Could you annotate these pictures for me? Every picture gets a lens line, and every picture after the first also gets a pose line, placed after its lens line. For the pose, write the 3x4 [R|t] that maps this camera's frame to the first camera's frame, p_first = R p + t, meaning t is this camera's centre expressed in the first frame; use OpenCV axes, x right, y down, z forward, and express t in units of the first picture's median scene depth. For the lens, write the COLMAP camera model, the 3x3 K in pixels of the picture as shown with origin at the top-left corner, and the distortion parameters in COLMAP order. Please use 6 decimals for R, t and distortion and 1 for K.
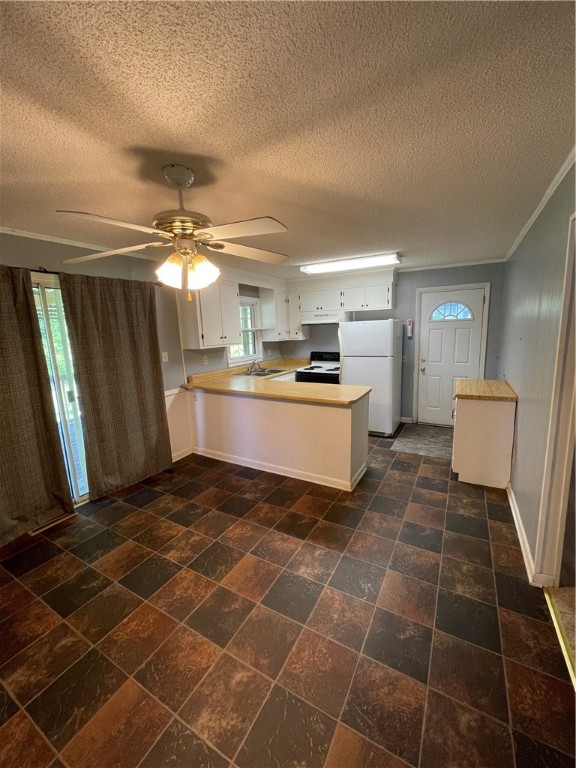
lens RADIAL K [[310.0, 0, 288.5], [0, 310.0, 383.2], [0, 0, 1]] dist [0.000676, 0.000372]
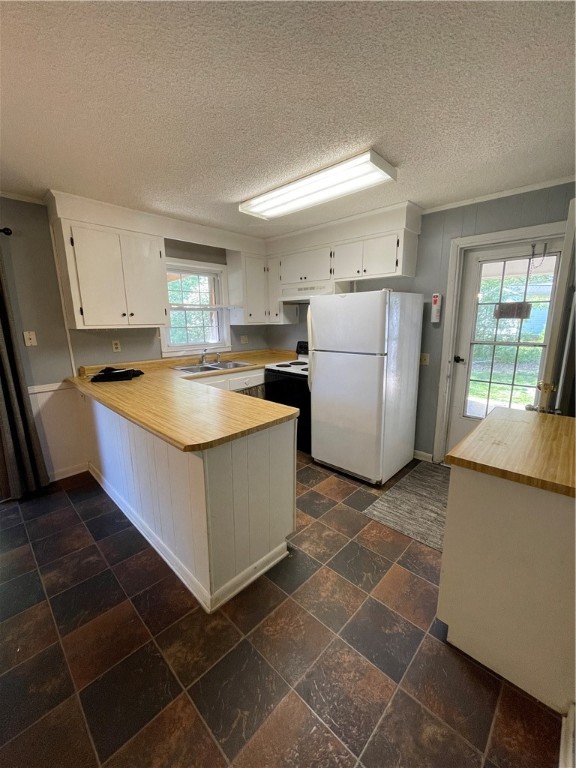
lens RADIAL K [[310.0, 0, 289.0], [0, 310.0, 382.4], [0, 0, 1]] dist [0.000676, 0.000372]
pose [[0.967717, 0.074975, -0.240631, 0.270967], [-0.066961, 0.996900, 0.041319, -0.040756], [0.242983, -0.023872, 0.969737, 0.345515]]
